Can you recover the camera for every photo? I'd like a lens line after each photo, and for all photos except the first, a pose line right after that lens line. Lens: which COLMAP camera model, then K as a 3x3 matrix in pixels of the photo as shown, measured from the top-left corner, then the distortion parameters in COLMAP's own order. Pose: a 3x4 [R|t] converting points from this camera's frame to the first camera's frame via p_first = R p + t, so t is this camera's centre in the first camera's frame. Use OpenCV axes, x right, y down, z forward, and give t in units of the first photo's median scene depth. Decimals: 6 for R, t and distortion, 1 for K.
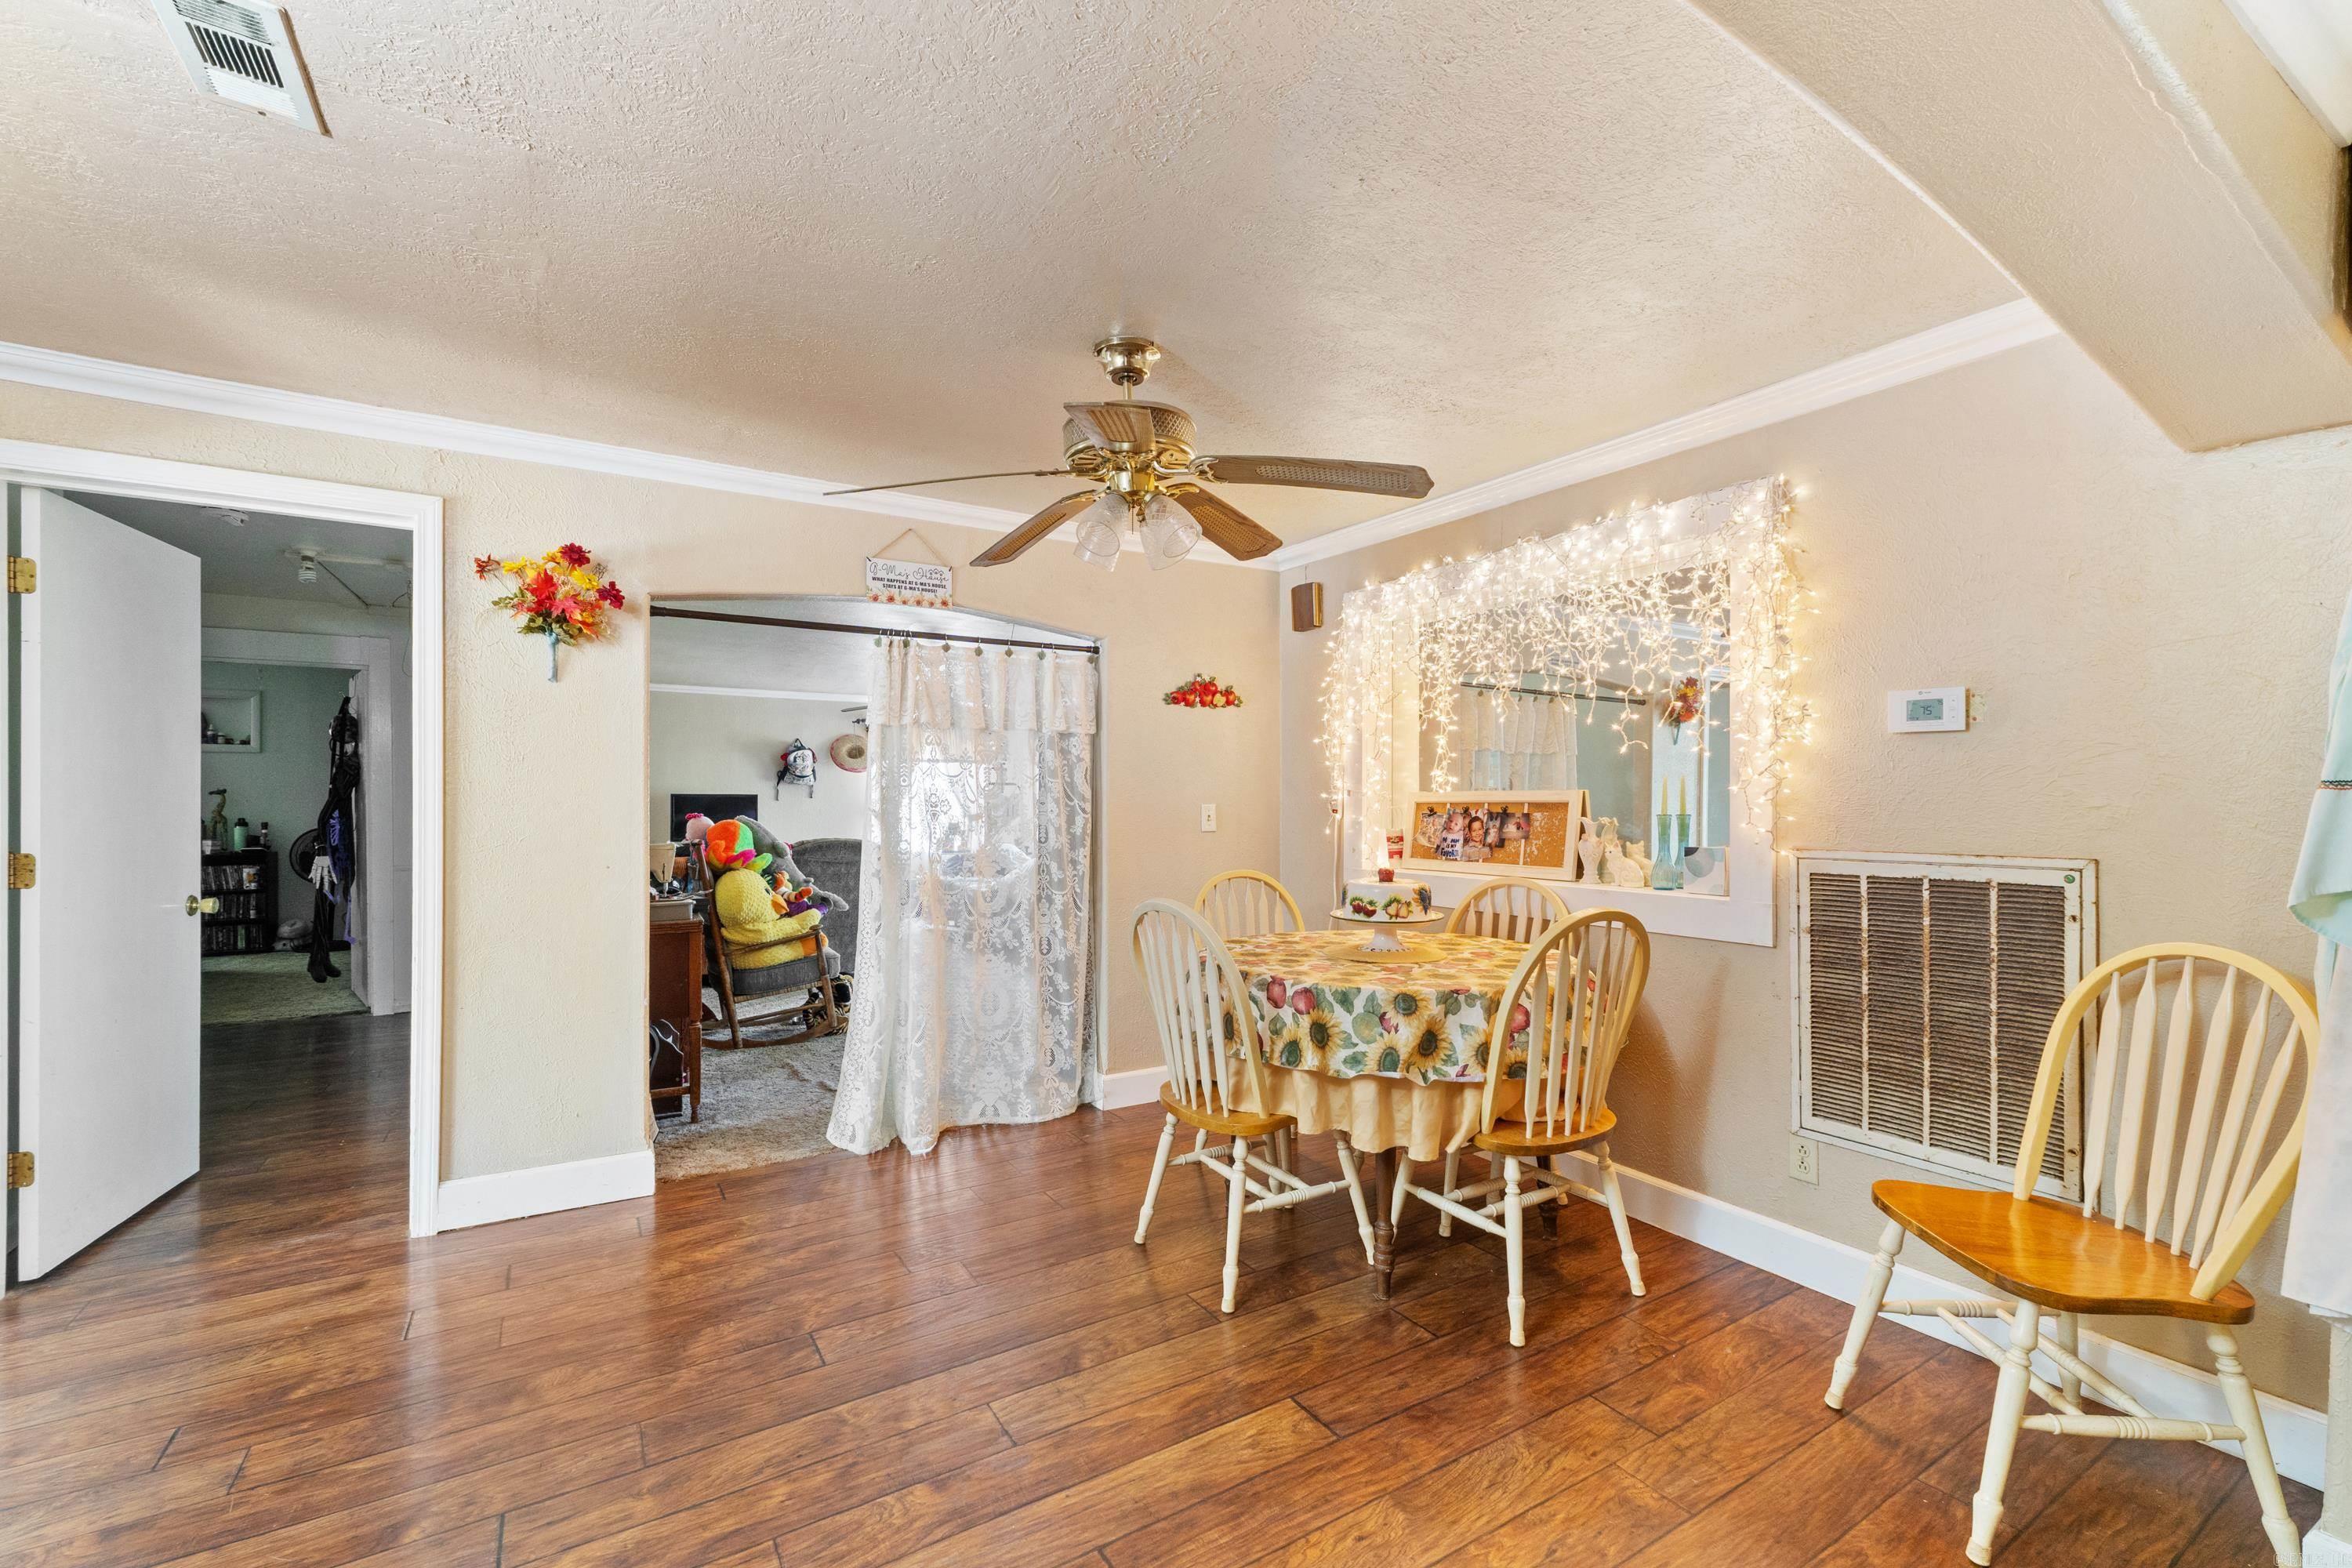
lens RADIAL K [[1001.0, 0, 1189.3], [0, 1001.0, 797.3], [0, 0, 1]] dist [0.000814, 0.001147]
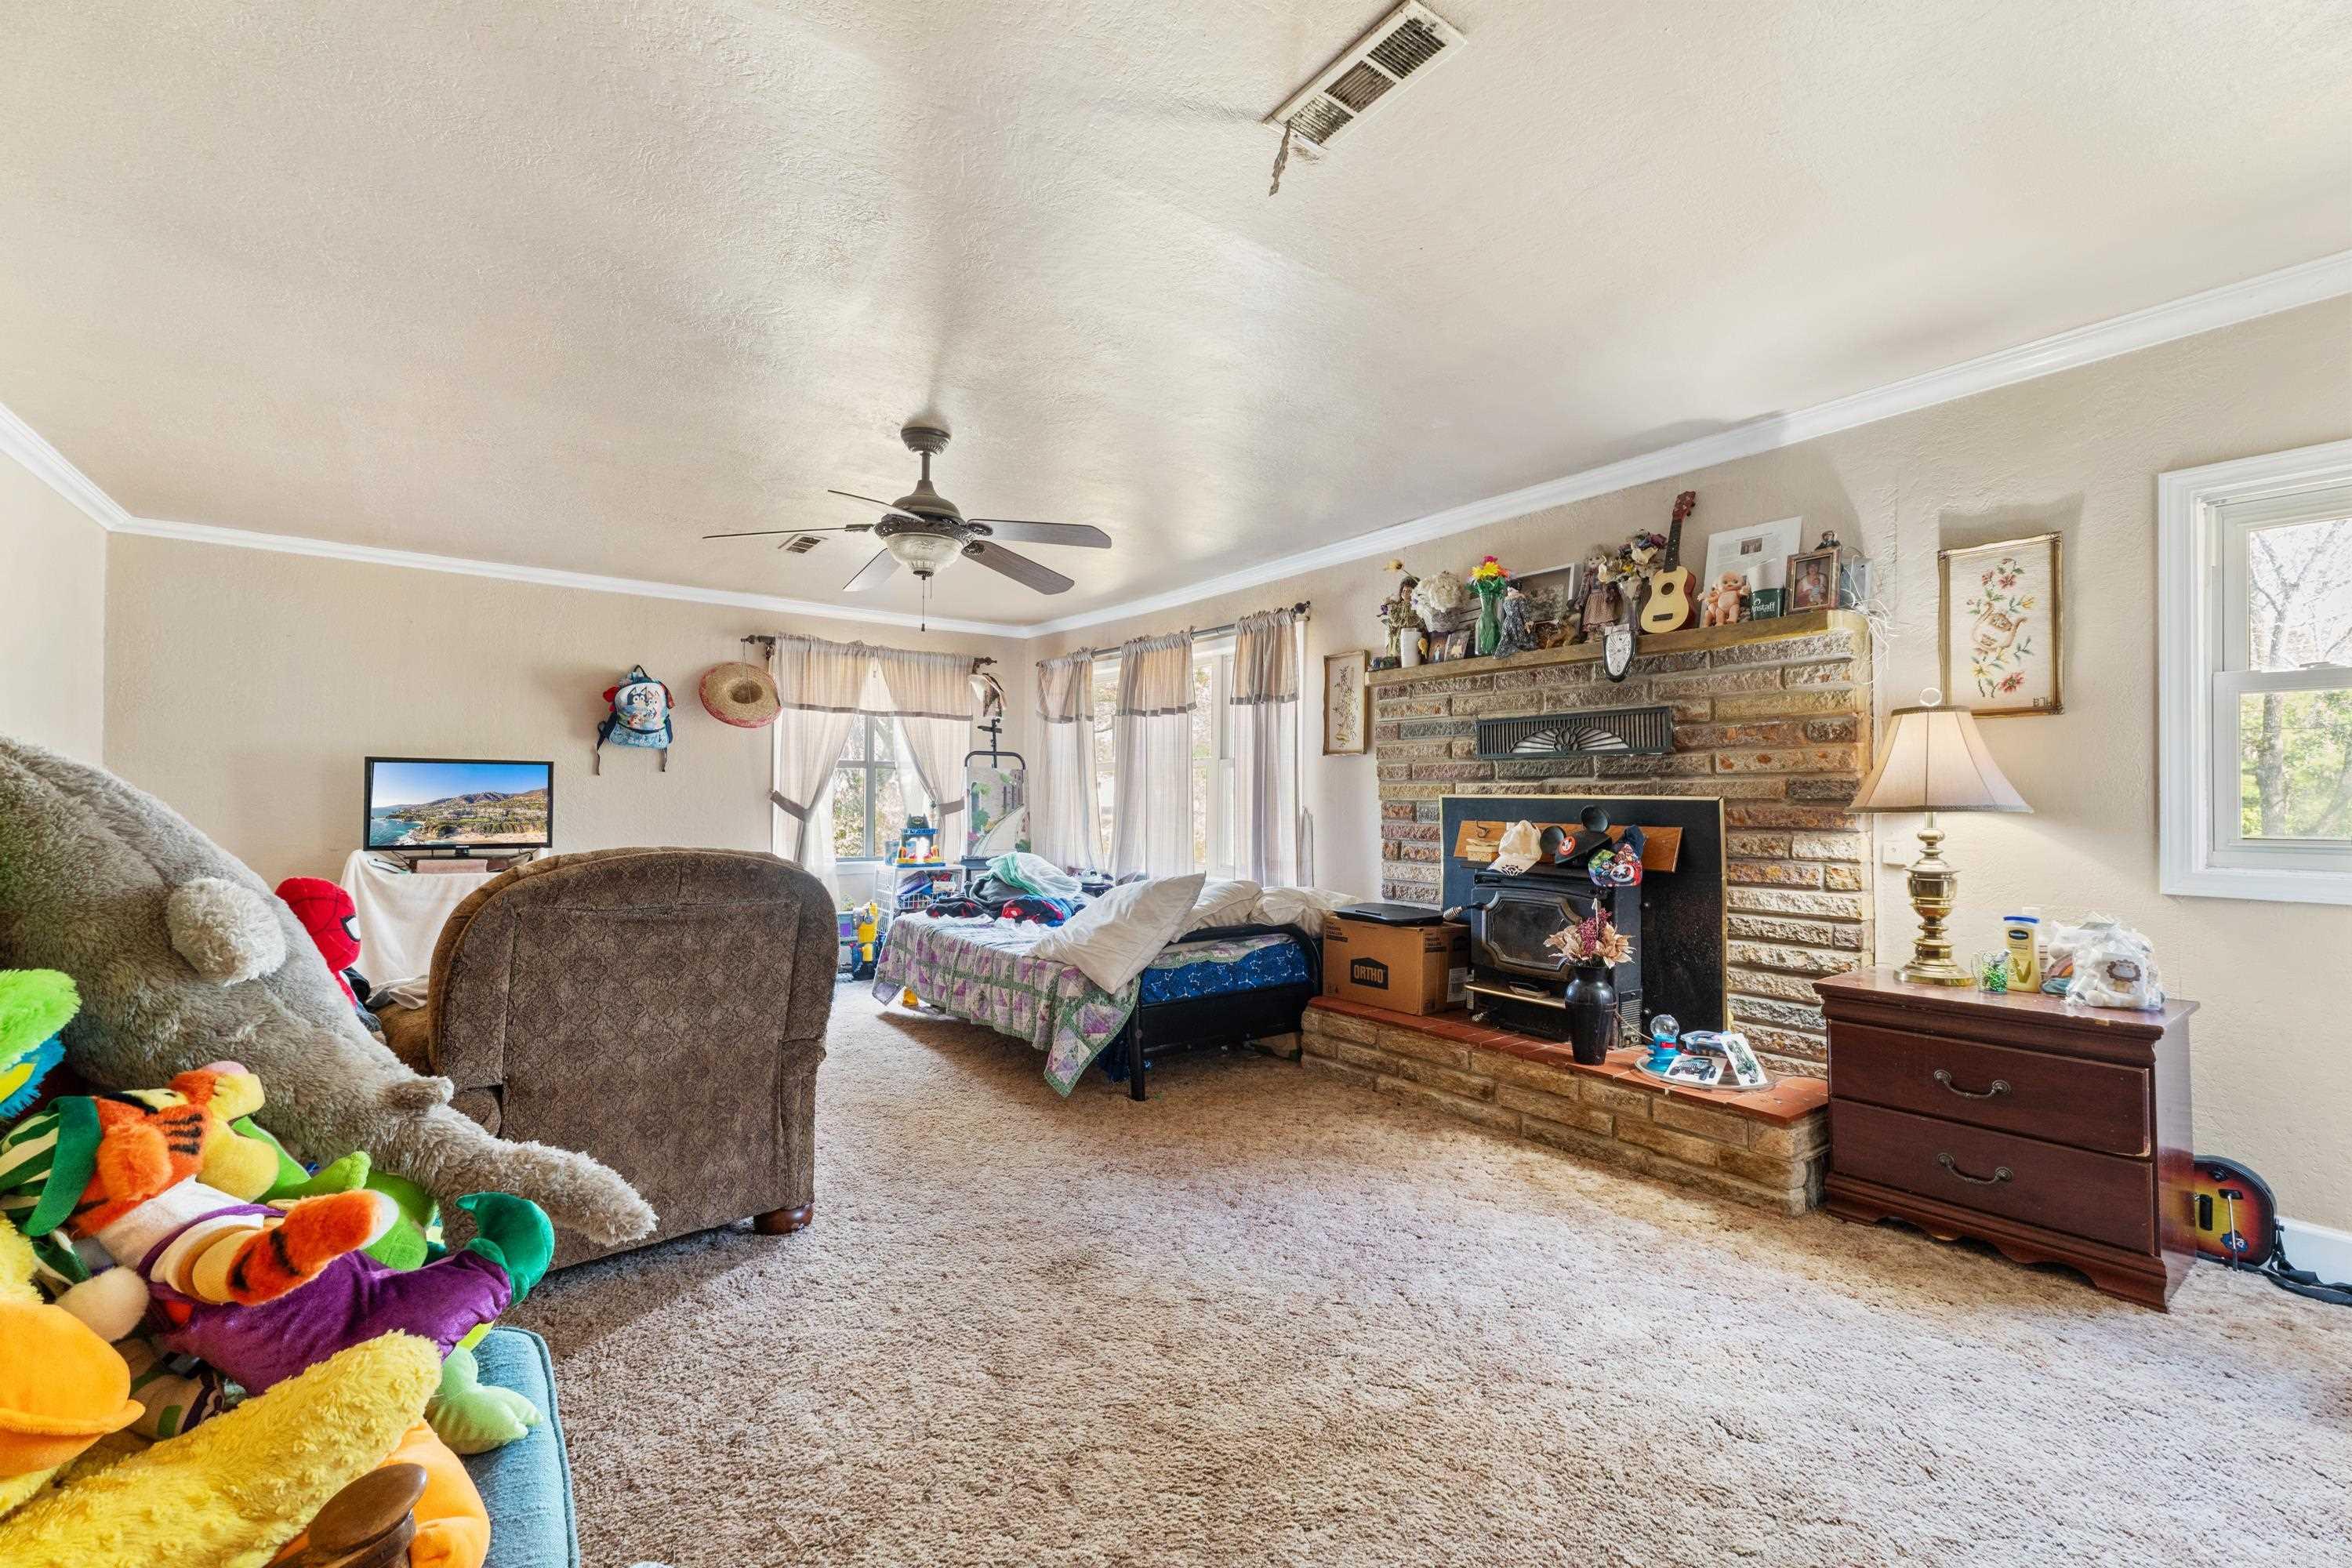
lens RADIAL K [[1001.0, 0, 1191.3], [0, 1001.0, 788.3], [0, 0, 1]] dist [0.000814, 0.001147]
pose [[0.996058, 0.000146, 0.088710, -0.132842], [0.000869, 0.999935, -0.011401, 0.016179], [-0.088705, 0.011433, 0.995992, 0.414120]]
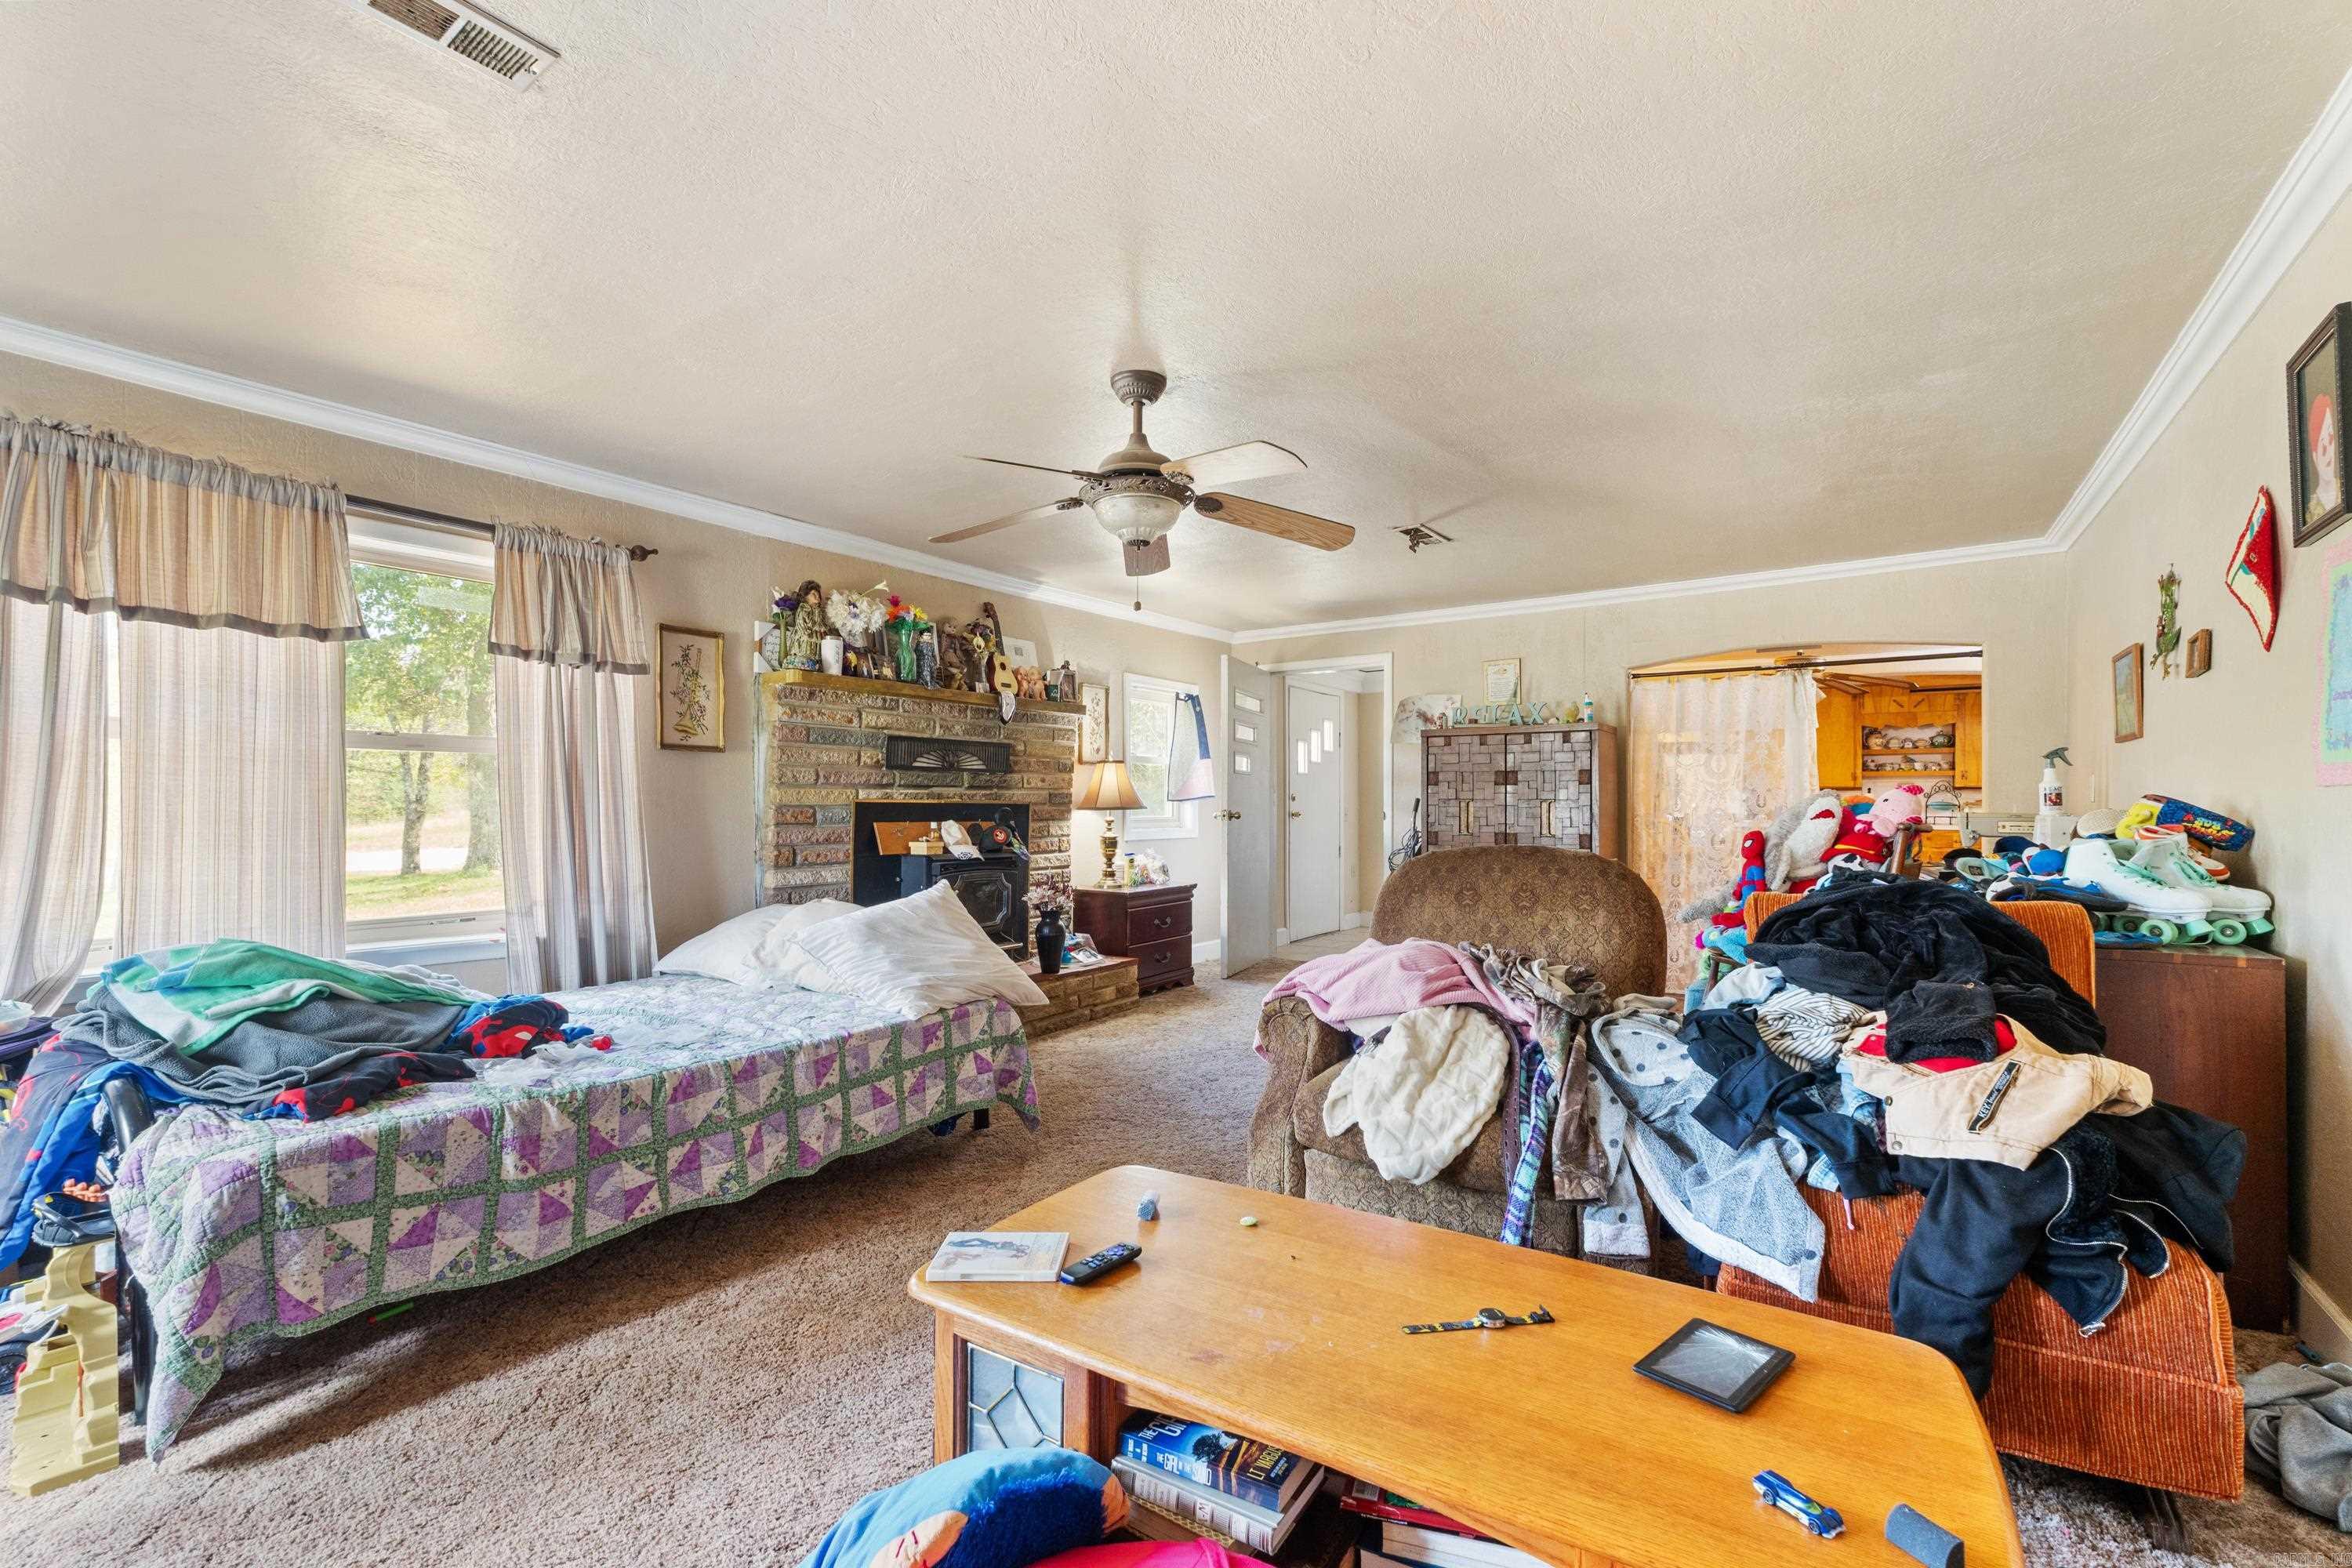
lens RADIAL K [[1001.0, 0, 1178.8], [0, 1001.0, 791.8], [0, 0, 1]] dist [0.000814, 0.001147]
pose [[-0.393333, 0.012229, 0.919315, -0.395641], [0.004248, 0.999925, -0.011483, 0.016560], [-0.919386, -0.000611, -0.393355, 0.772227]]
